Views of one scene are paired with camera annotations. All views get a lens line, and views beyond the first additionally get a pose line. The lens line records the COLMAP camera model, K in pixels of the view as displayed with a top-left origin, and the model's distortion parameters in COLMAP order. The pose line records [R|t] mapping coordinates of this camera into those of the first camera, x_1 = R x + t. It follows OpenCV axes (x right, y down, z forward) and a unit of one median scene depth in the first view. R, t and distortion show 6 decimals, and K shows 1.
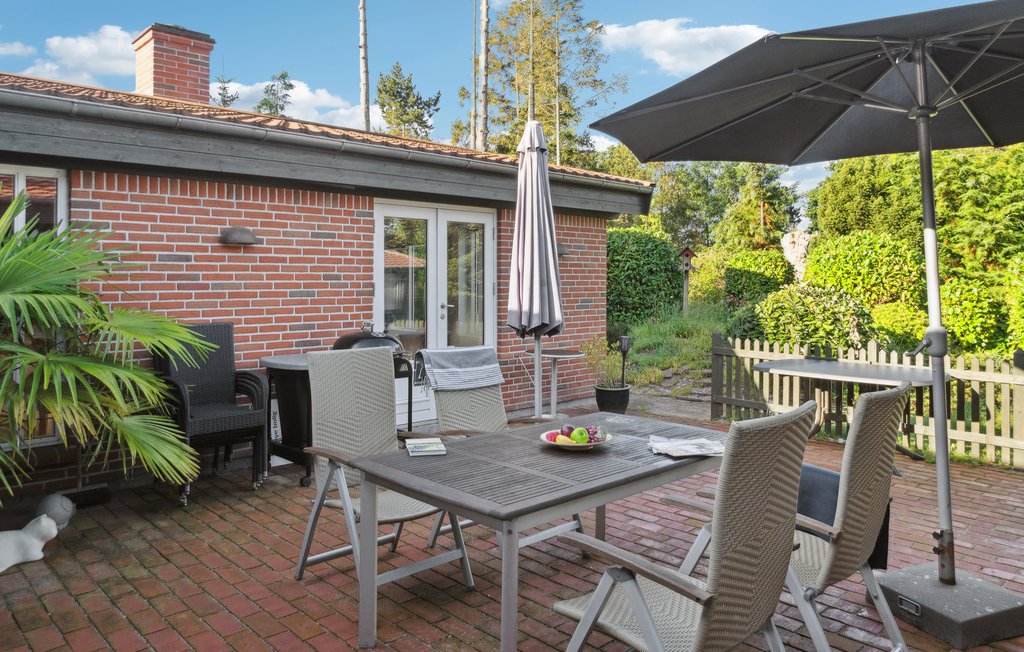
lens RADIAL K [[706.6, 0, 511.8], [0, 706.6, 324.1], [0, 0, 1]] dist [-0.000763, 0.000192]
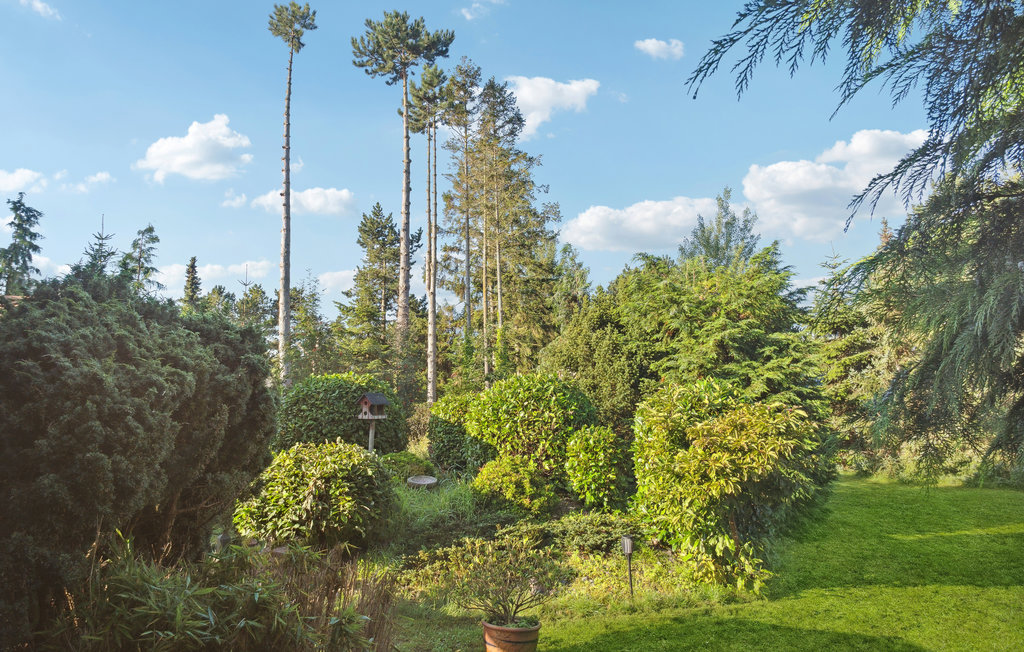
lens RADIAL K [[748.1, 0, 512.0], [0, 748.1, 326.8], [0, 0, 1]] dist [-0.000013, -0.000100]
pose [[0.991224, -0.042242, -0.125259, 0.634936], [0.019685, 0.984171, -0.176123, -0.022671], [0.130716, 0.172112, 0.976366, 0.064365]]
